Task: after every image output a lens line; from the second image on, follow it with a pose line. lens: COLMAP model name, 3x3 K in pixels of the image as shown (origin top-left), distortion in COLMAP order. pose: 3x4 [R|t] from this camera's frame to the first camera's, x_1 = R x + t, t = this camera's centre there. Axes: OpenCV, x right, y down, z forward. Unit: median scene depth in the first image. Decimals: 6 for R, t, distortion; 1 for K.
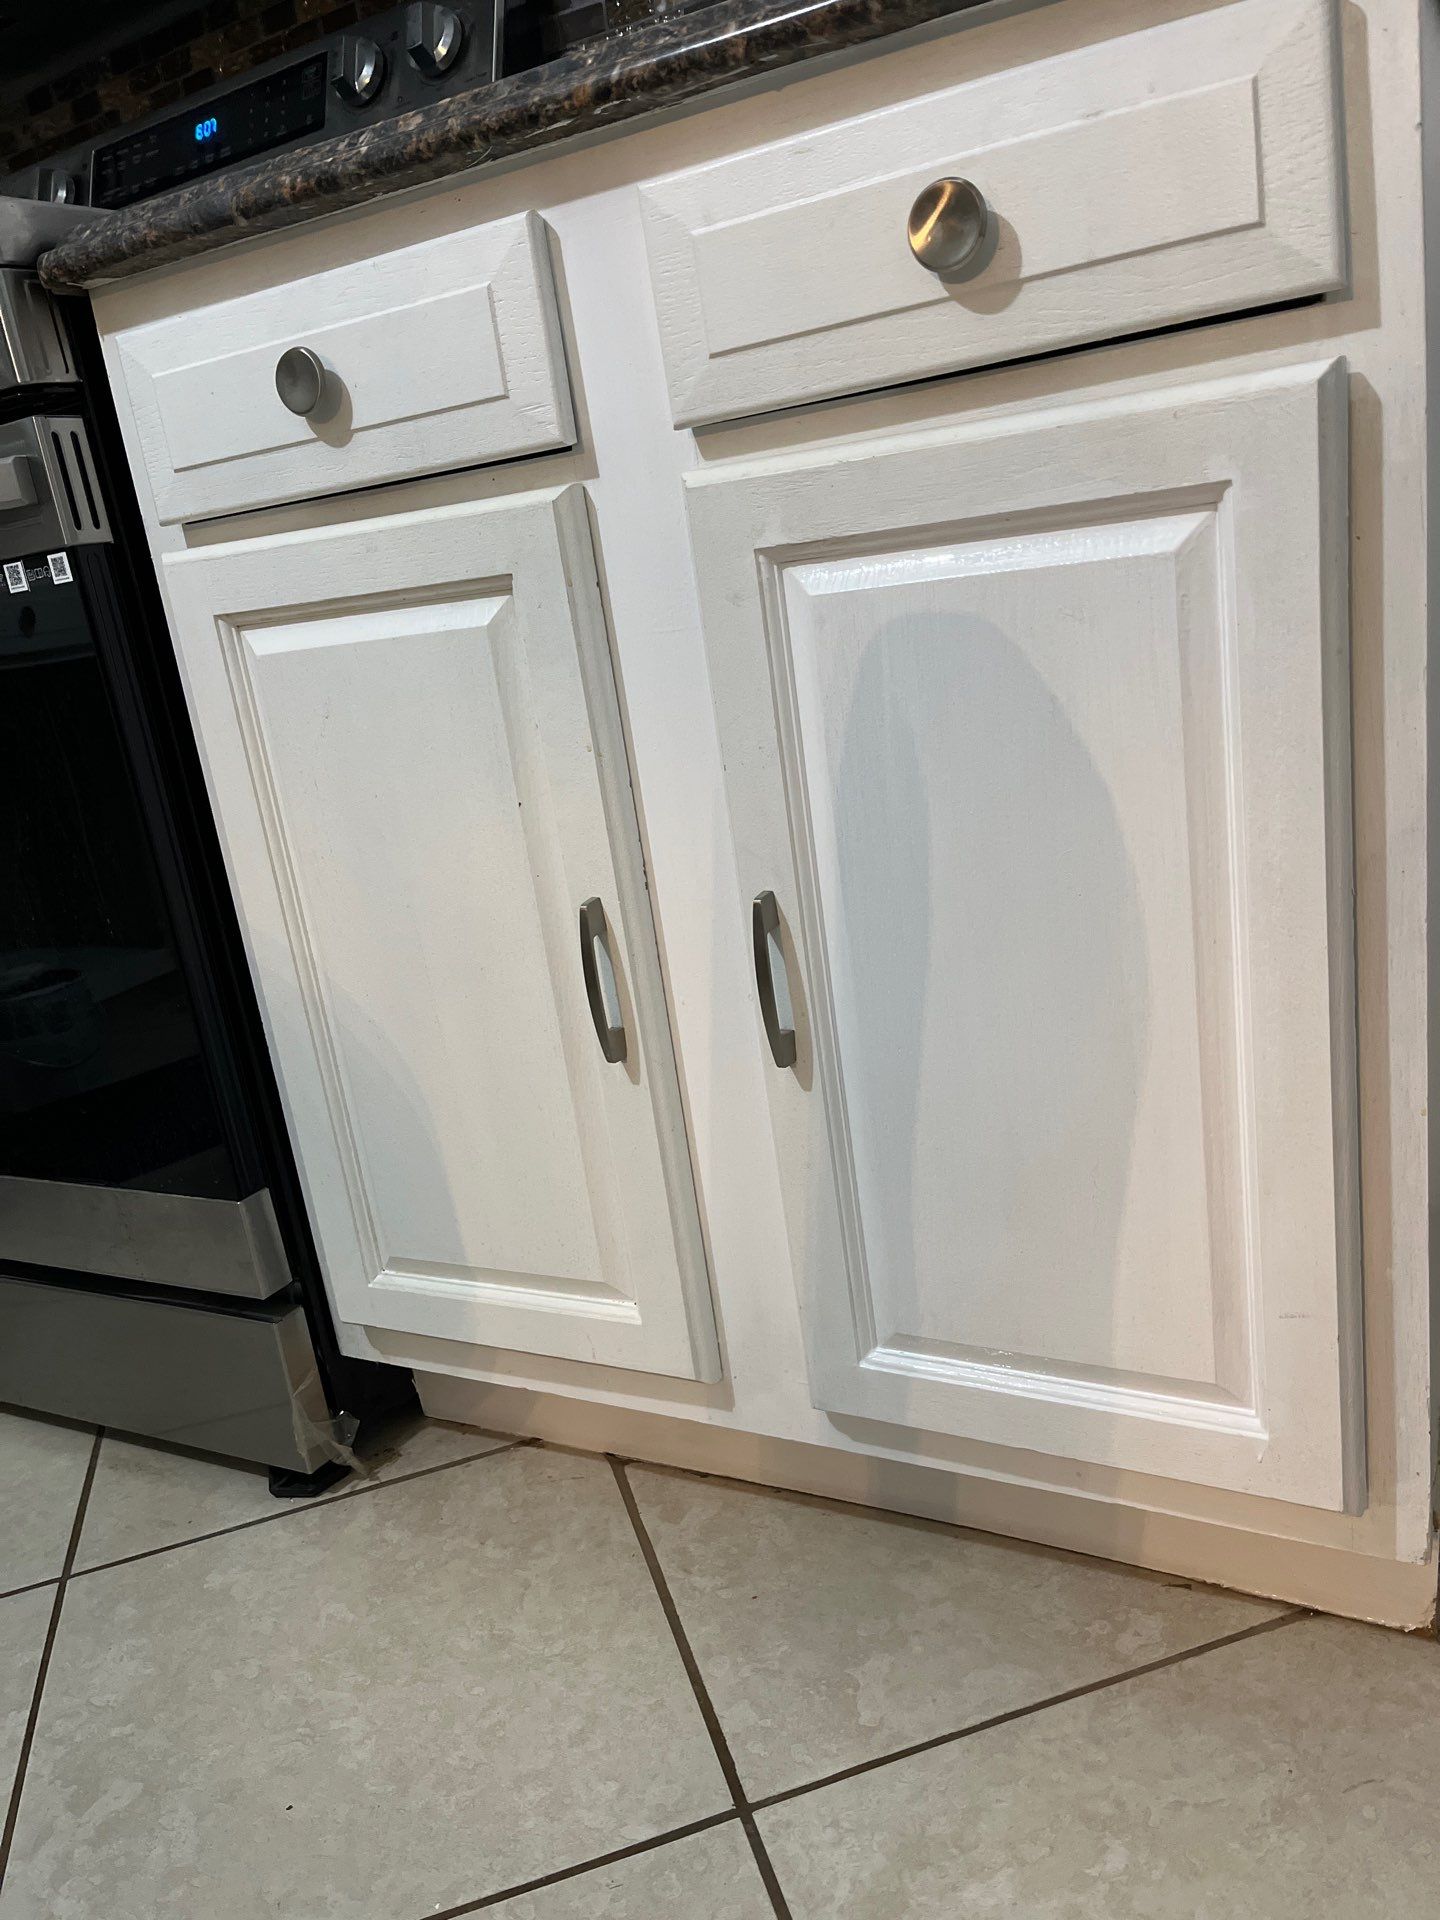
lens RADIAL K [[1458.3, 0, 718.0], [0, 1458.3, 953.2], [0, 0, 1]] dist [0.056709, -0.091861]
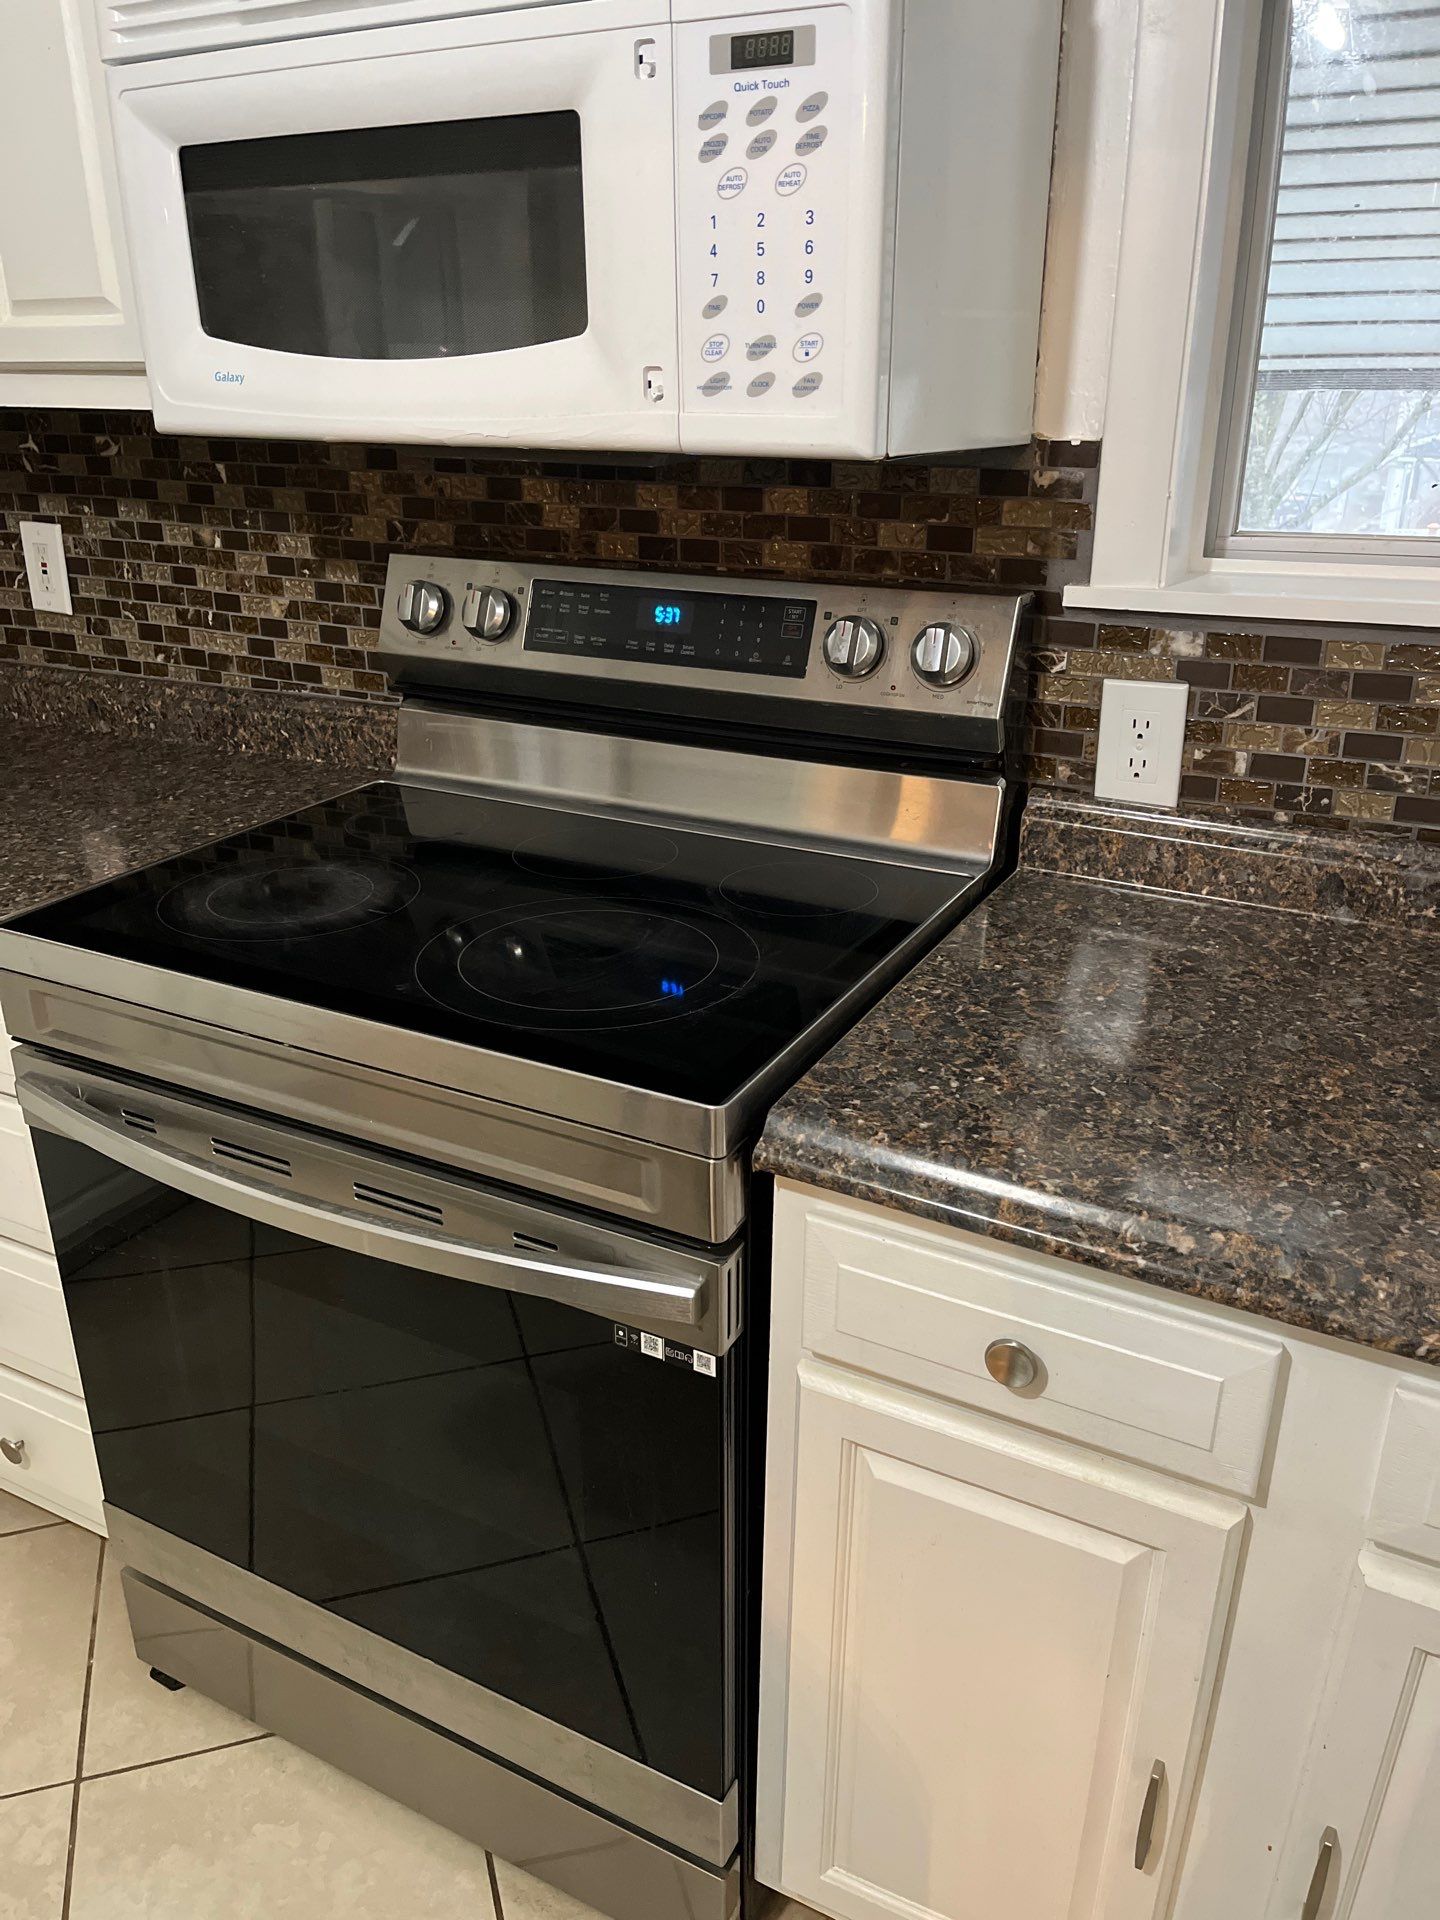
lens RADIAL K [[1458.3, 0, 718.0], [0, 1458.3, 953.2], [0, 0, 1]] dist [0.056709, -0.091861]
pose [[0.990375, 0.127543, 0.053754, -0.531479], [-0.132631, 0.985574, 0.105138, -0.688571], [-0.039569, -0.111255, 0.993004, -0.098120]]
